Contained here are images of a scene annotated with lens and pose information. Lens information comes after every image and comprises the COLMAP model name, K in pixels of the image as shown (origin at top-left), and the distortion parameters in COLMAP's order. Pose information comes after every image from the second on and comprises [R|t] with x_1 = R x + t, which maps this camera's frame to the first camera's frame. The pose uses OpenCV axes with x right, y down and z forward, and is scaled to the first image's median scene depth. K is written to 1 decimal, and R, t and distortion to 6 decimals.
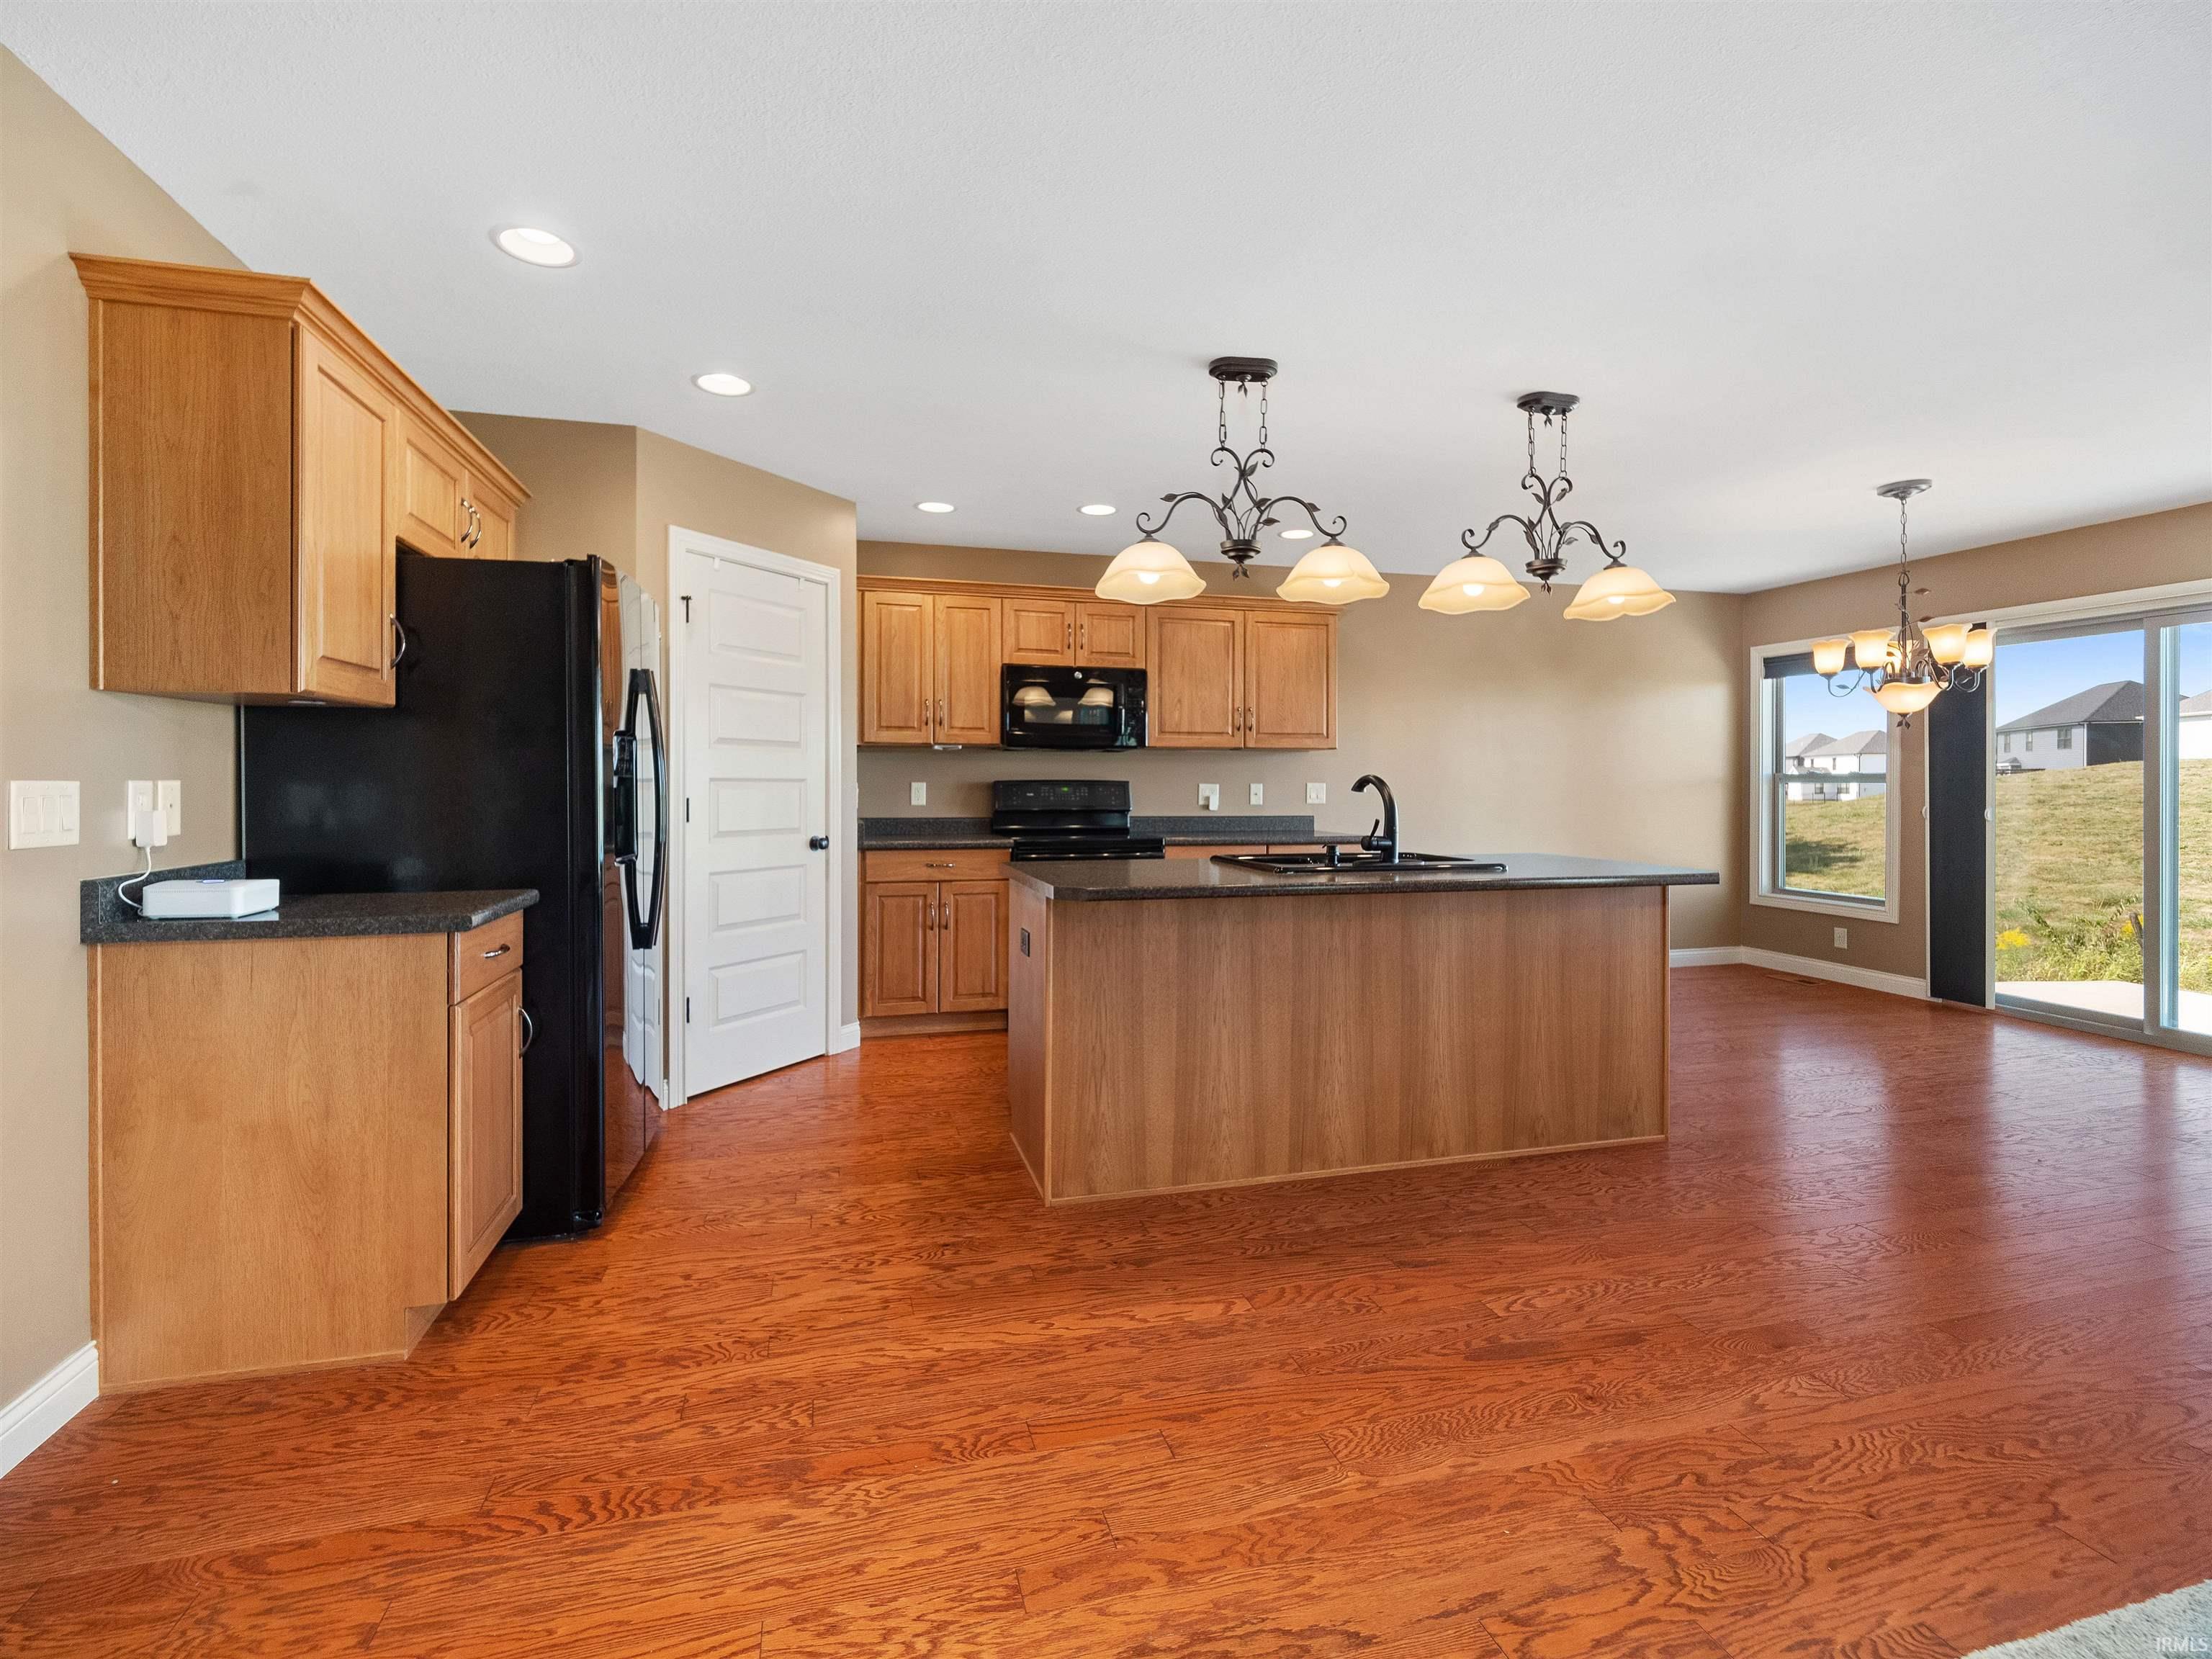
lens RADIAL K [[984.2, 0, 1081.0], [0, 984.2, 785.3], [0, 0, 1]] dist [0.007623, -0.005996]
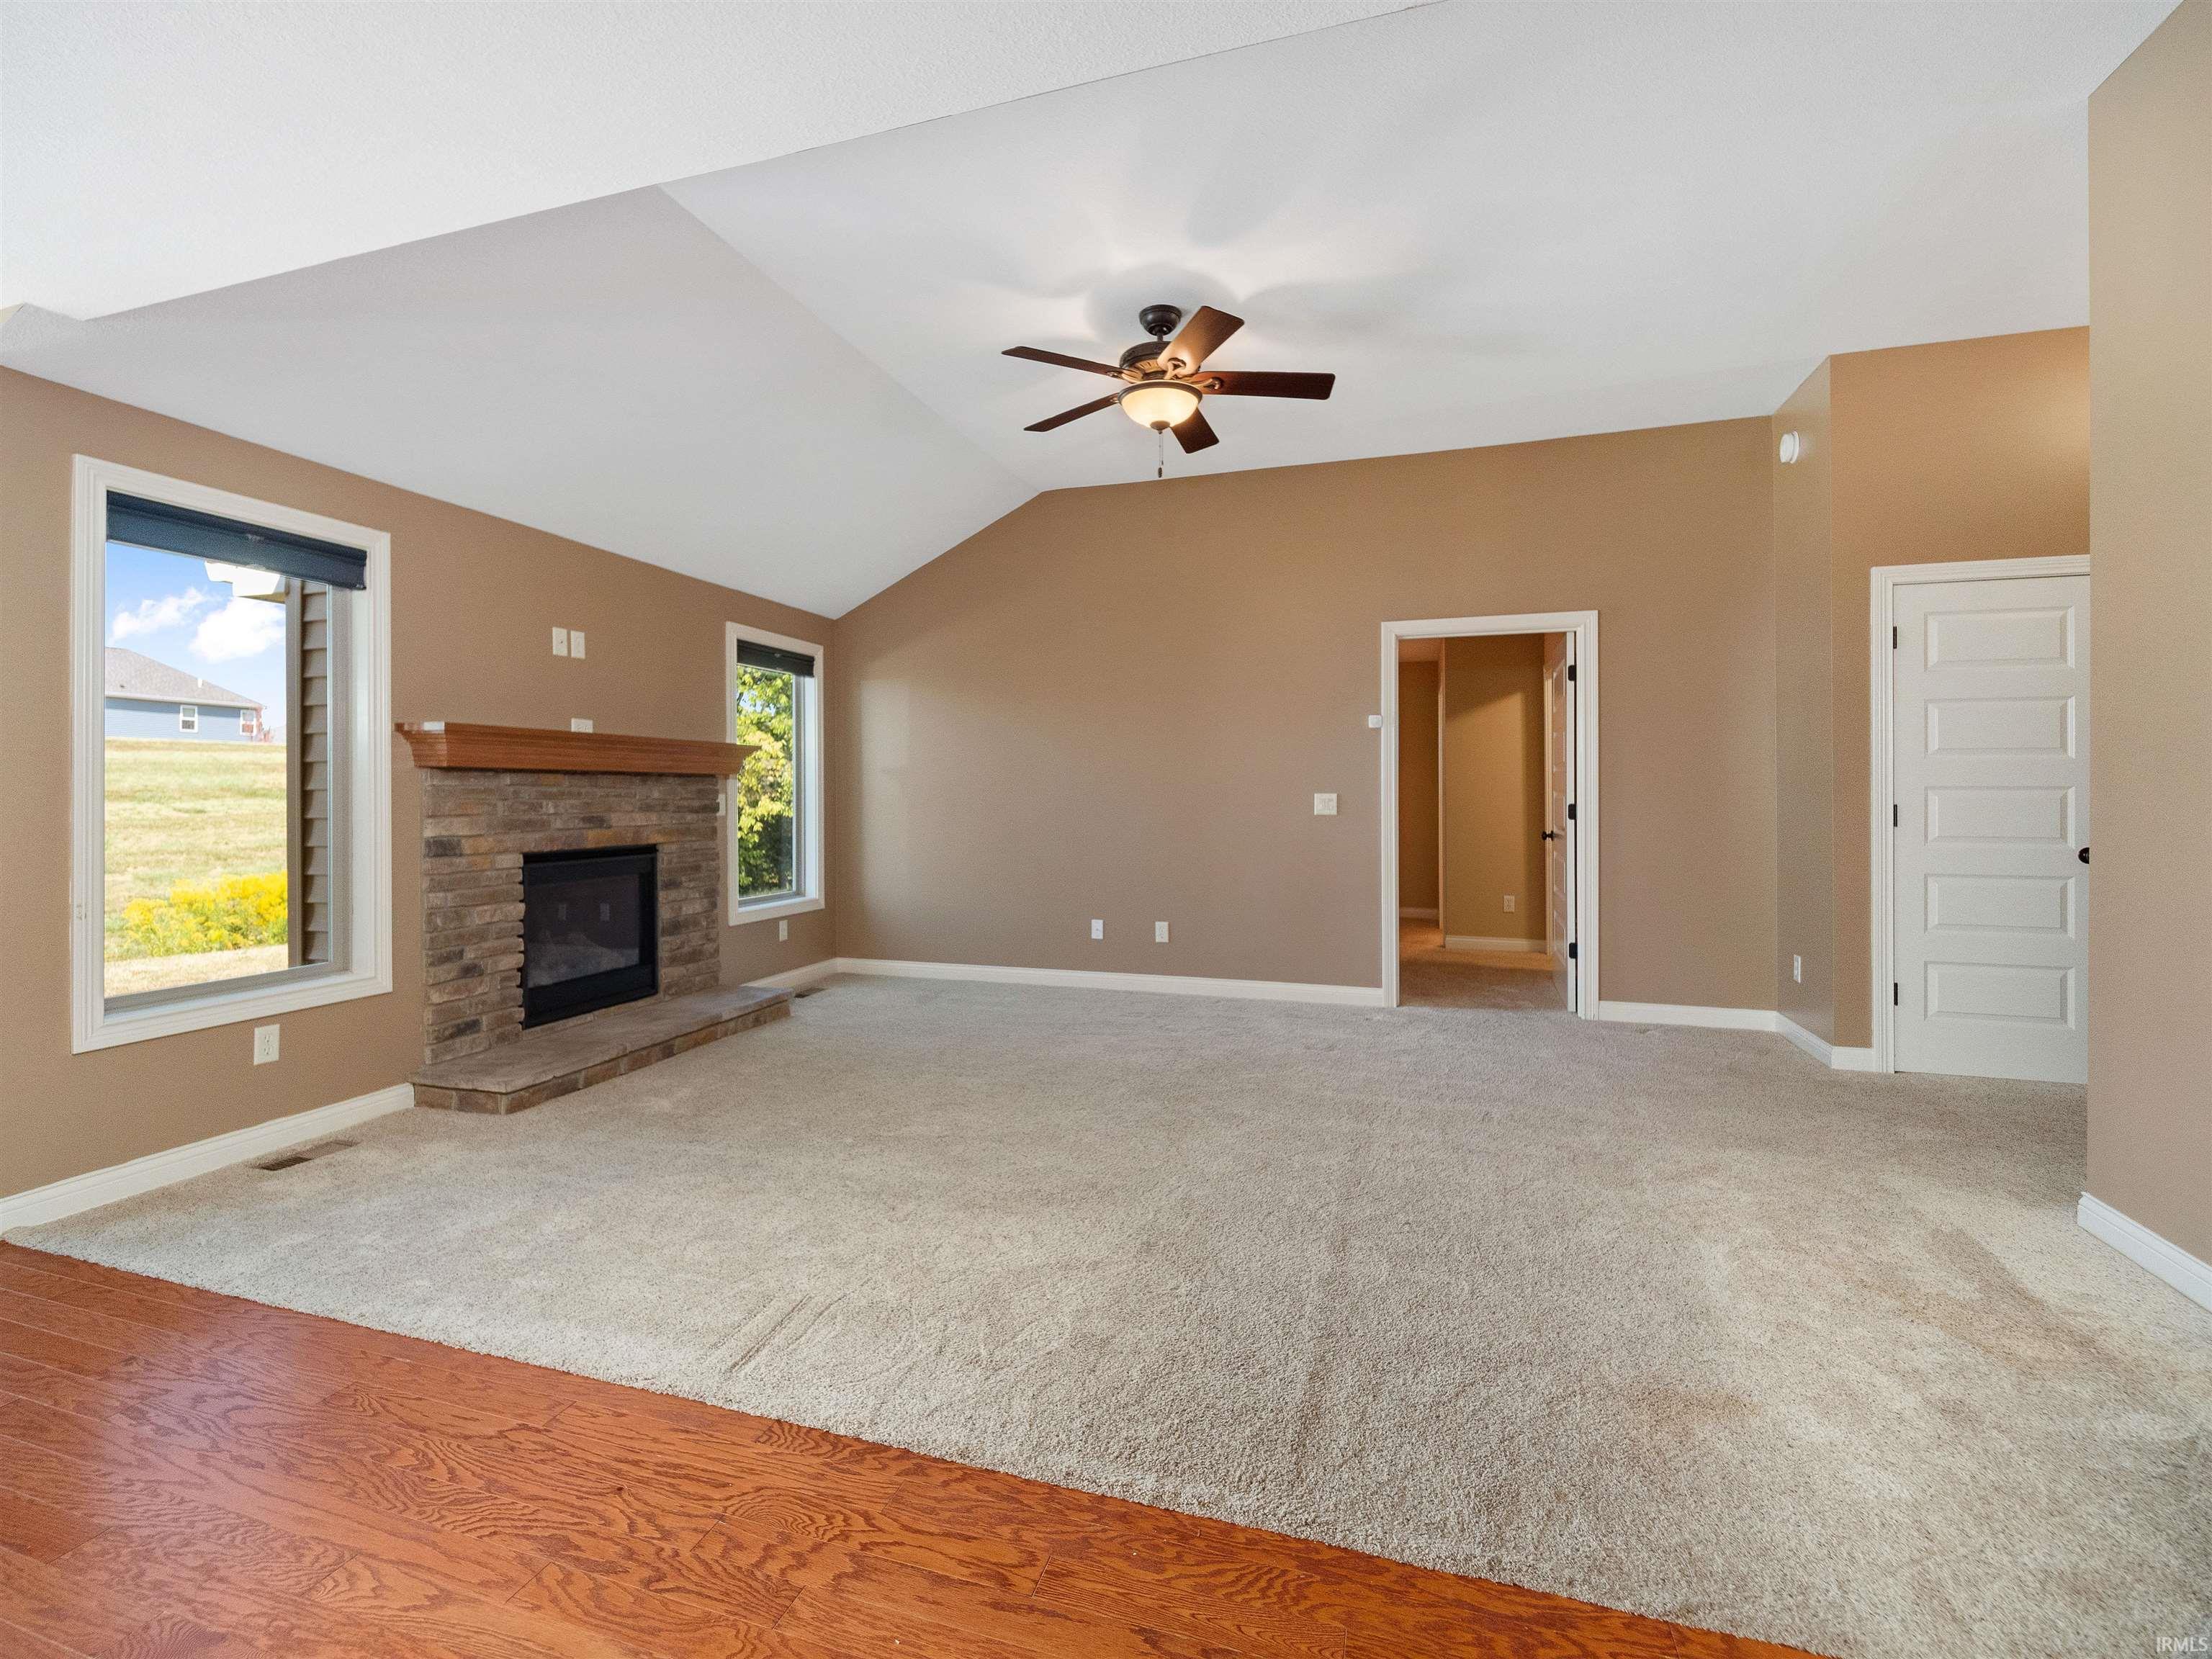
lens RADIAL K [[991.8, 0, 1081.7], [0, 991.8, 791.5], [0, 0, 1]] dist [0.006297, -0.005815]
pose [[-0.842783, -0.001927, 0.538249, -0.090033], [-0.002119, 0.999998, 0.000262, 0.000229], [-0.538249, -0.000920, -0.842786, 0.827676]]
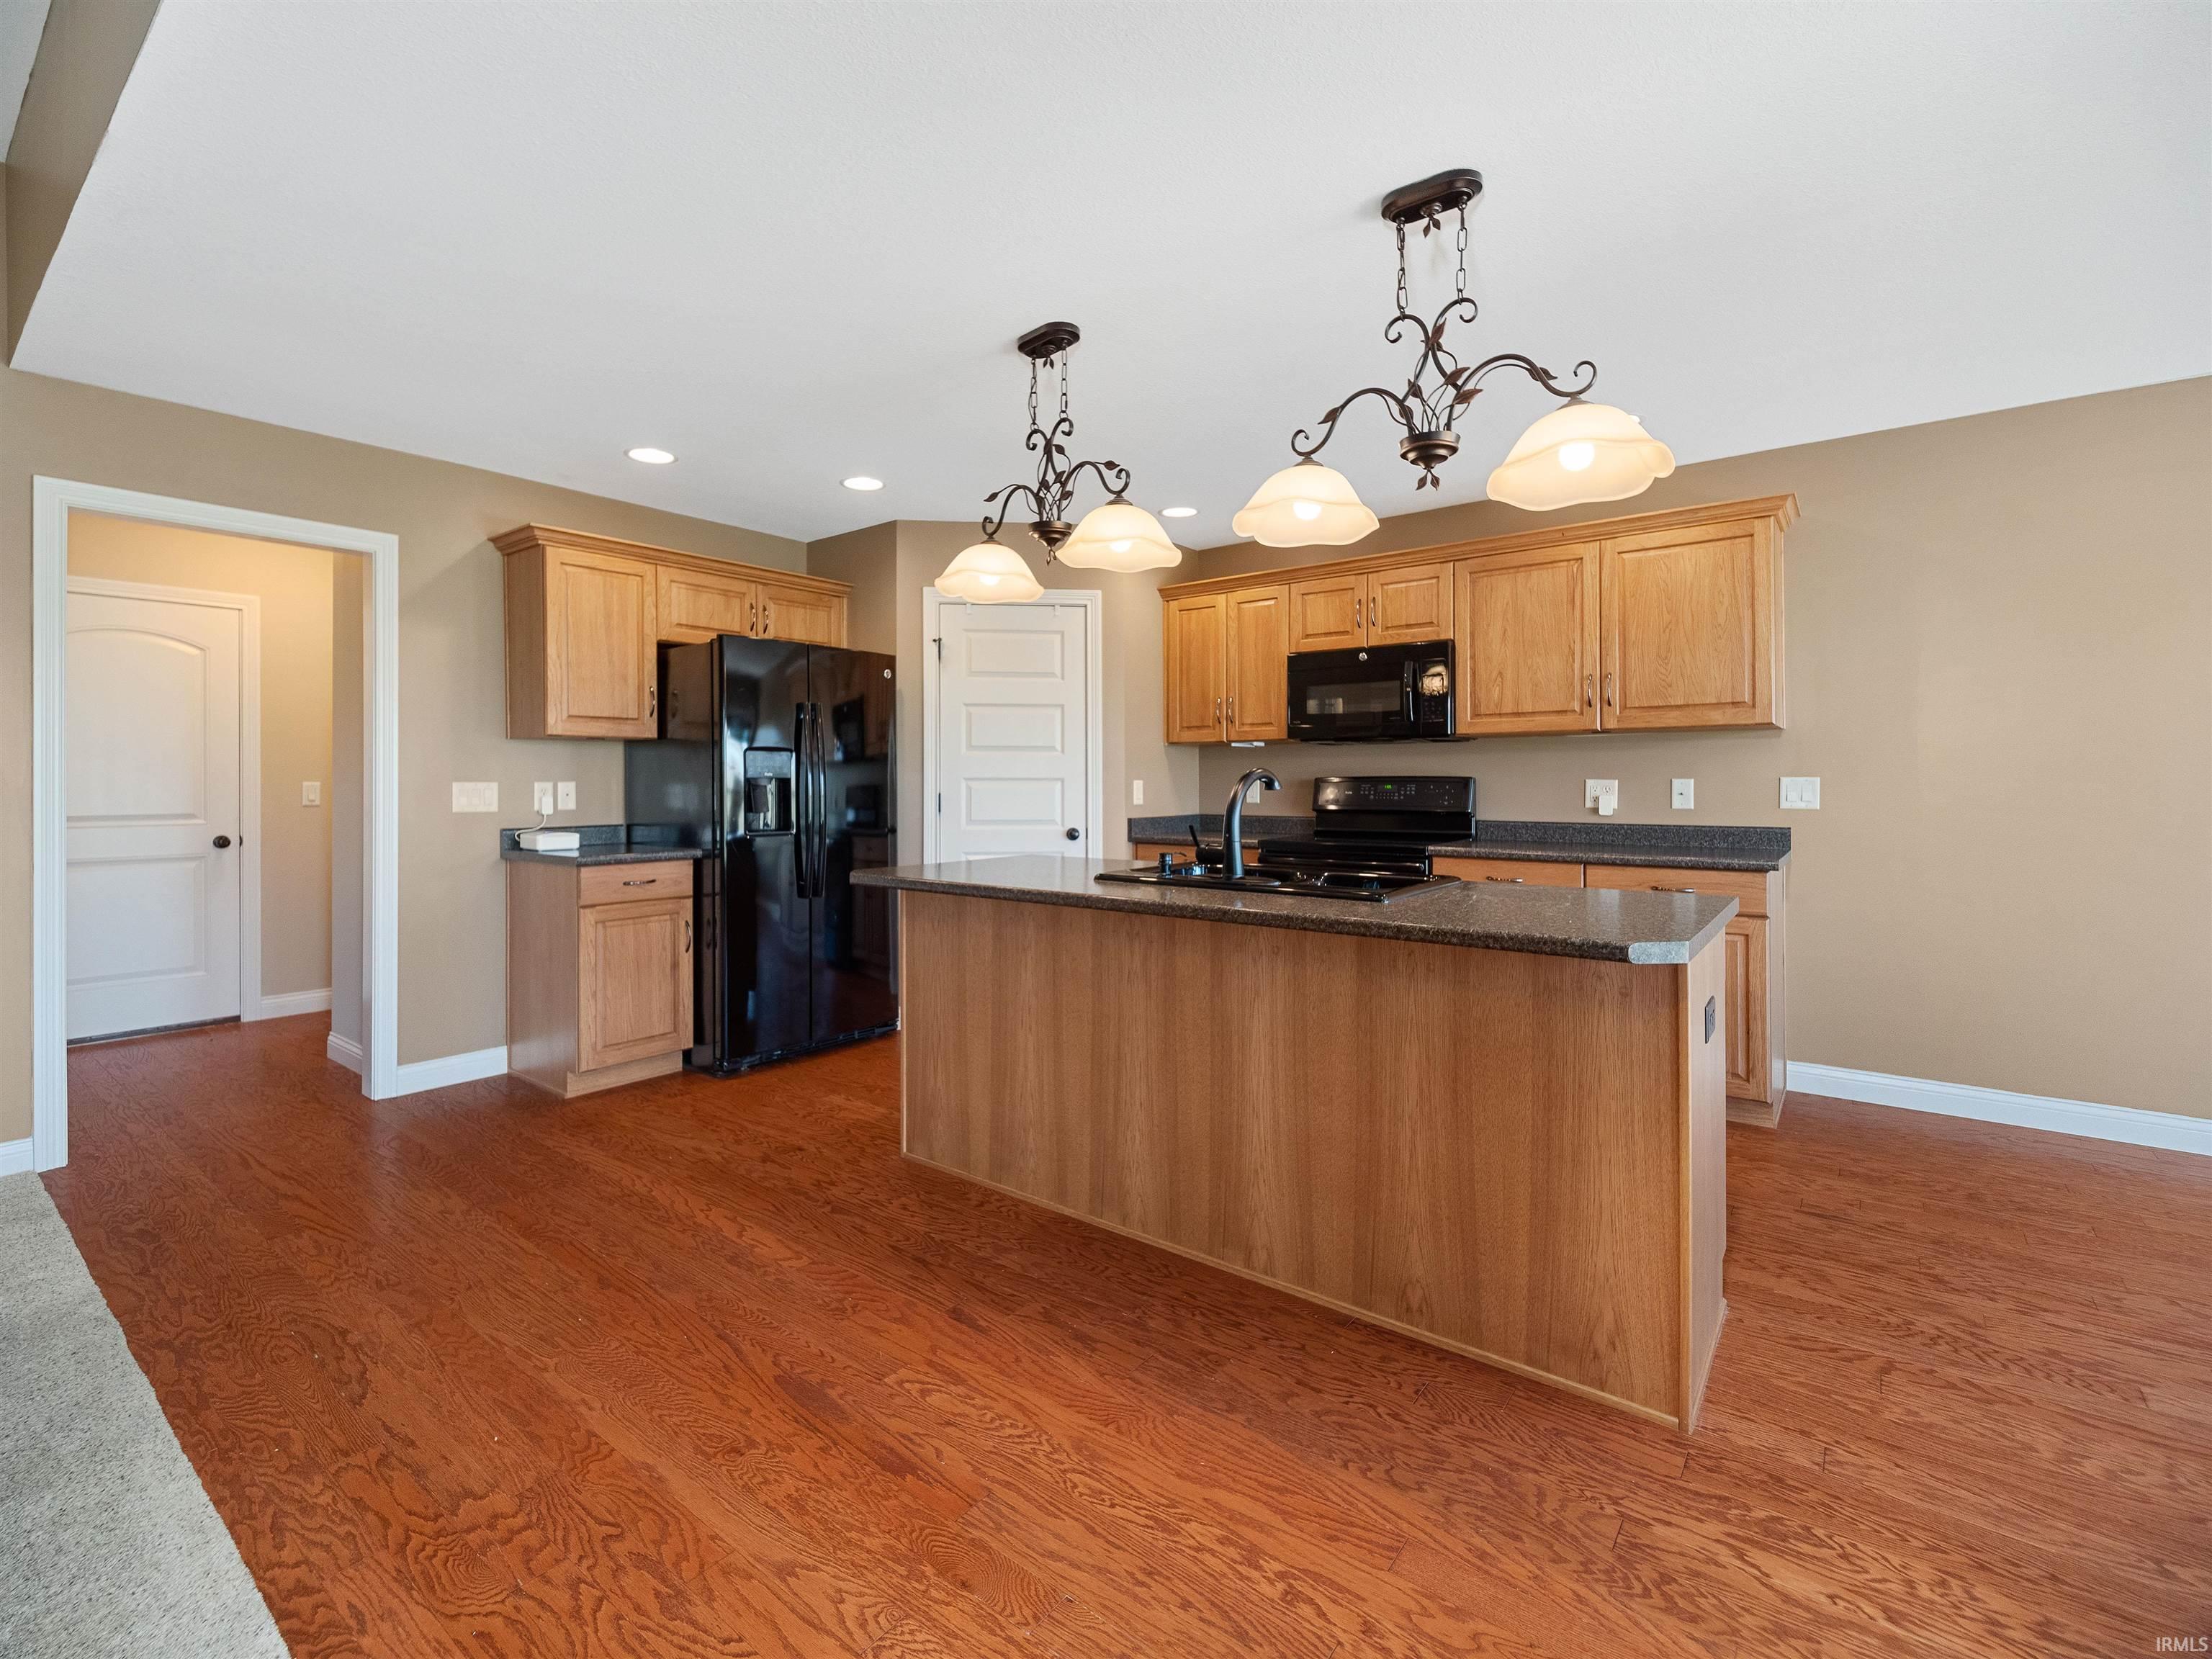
lens RADIAL K [[987.3, 0, 1076.8], [0, 987.3, 782.5], [0, 0, 1]] dist [0.008590, -0.006151]
pose [[0.598740, -0.003533, -0.800936, 0.874212], [0.003010, 0.999993, -0.002161, 0.002200], [0.800938, -0.001117, 0.598746, 0.426522]]
